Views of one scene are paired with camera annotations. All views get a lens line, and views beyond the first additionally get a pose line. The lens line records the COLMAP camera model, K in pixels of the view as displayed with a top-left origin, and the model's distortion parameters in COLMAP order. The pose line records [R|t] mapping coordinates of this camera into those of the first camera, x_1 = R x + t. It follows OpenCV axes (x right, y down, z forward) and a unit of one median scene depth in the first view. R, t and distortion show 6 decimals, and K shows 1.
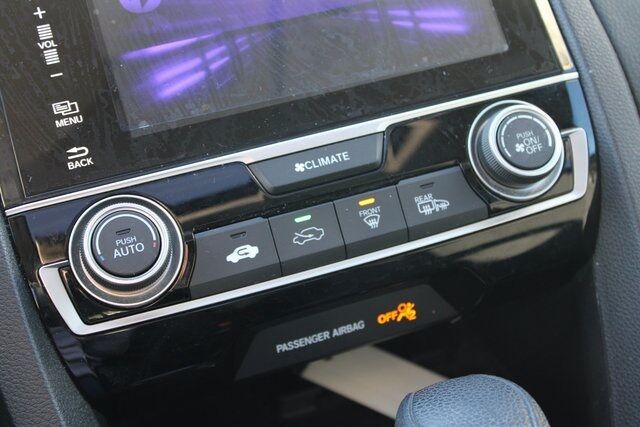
lens RADIAL K [[1038.7, 0, 320.0], [0, 1038.7, 213.5], [0, 0, 1]] dist [-0.020792, 0.037535]
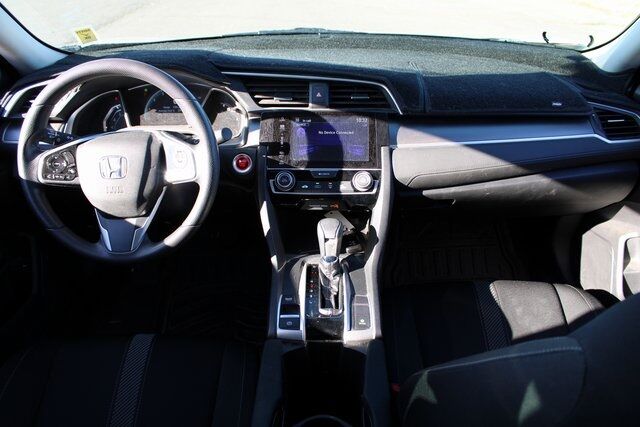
lens RADIAL K [[531.8, 0, 320.0], [0, 531.8, 213.5], [0, 0, 1]] dist [-0.143637, 0.114250]
pose [[0.929689, 0.276826, -0.242992, 0.693830], [-0.245601, 0.957512, 0.151164, -0.259612], [0.274513, -0.080856, 0.958178, -1.619655]]
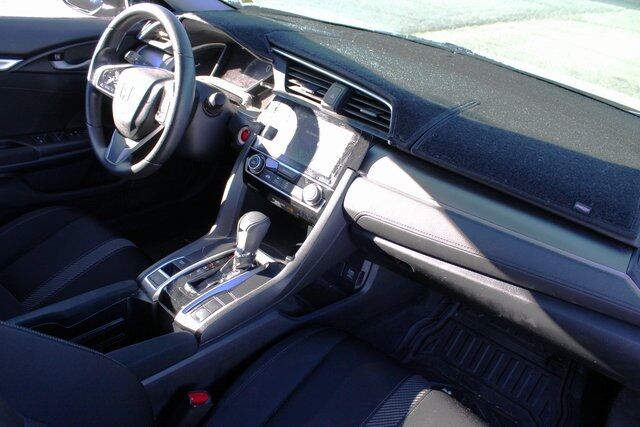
lens RADIAL K [[531.8, 0, 320.0], [0, 531.8, 213.5], [0, 0, 1]] dist [-0.143637, 0.114250]
pose [[0.433069, 0.593750, -0.678169, 1.920667], [-0.504973, 0.783045, 0.363102, -0.899269], [0.746628, 0.185208, 0.638940, -0.487192]]
